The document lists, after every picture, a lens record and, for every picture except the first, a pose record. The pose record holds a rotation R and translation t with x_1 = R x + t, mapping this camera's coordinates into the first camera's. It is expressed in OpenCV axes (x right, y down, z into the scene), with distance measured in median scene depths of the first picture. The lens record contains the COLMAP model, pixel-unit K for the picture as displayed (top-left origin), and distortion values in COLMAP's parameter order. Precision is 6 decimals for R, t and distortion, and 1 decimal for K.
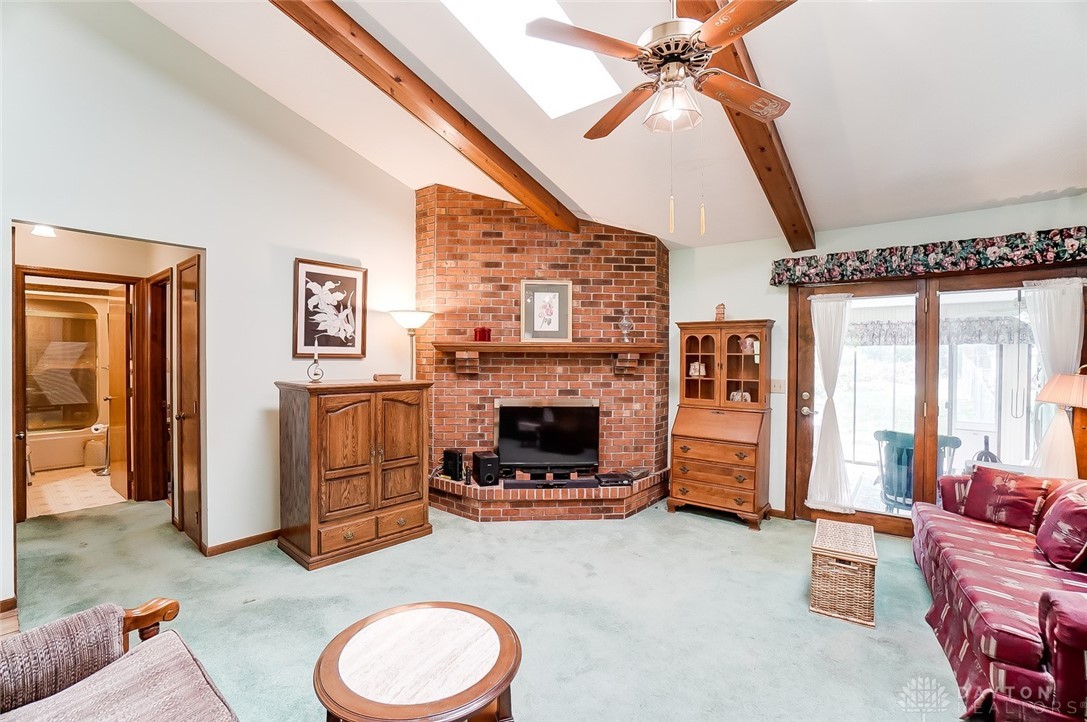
lens RADIAL K [[484.7, 0, 537.5], [0, 484.7, 360.2], [0, 0, 1]] dist [-0.059190, 0.021098]
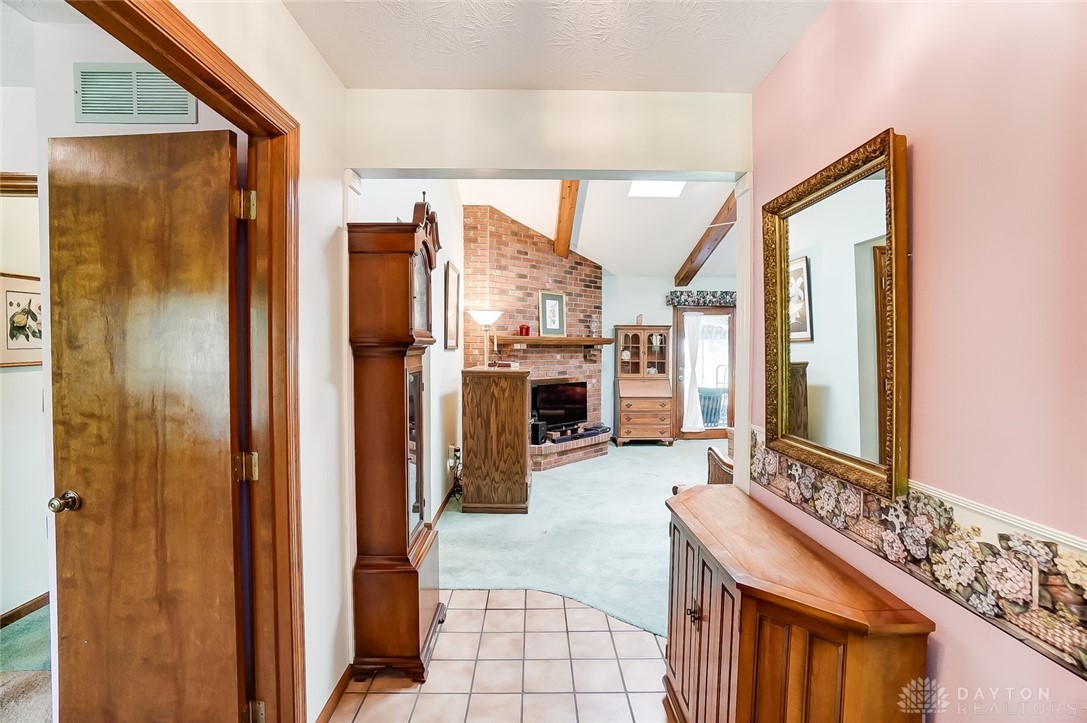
lens RADIAL K [[484.7, 0, 542.9], [0, 484.7, 360.3], [0, 0, 1]] dist [-0.059190, 0.021098]
pose [[0.755997, -0.022124, 0.654201, -0.957496], [0.008798, 0.999682, 0.023640, -0.003960], [-0.654516, -0.012116, 0.755951, -0.014481]]
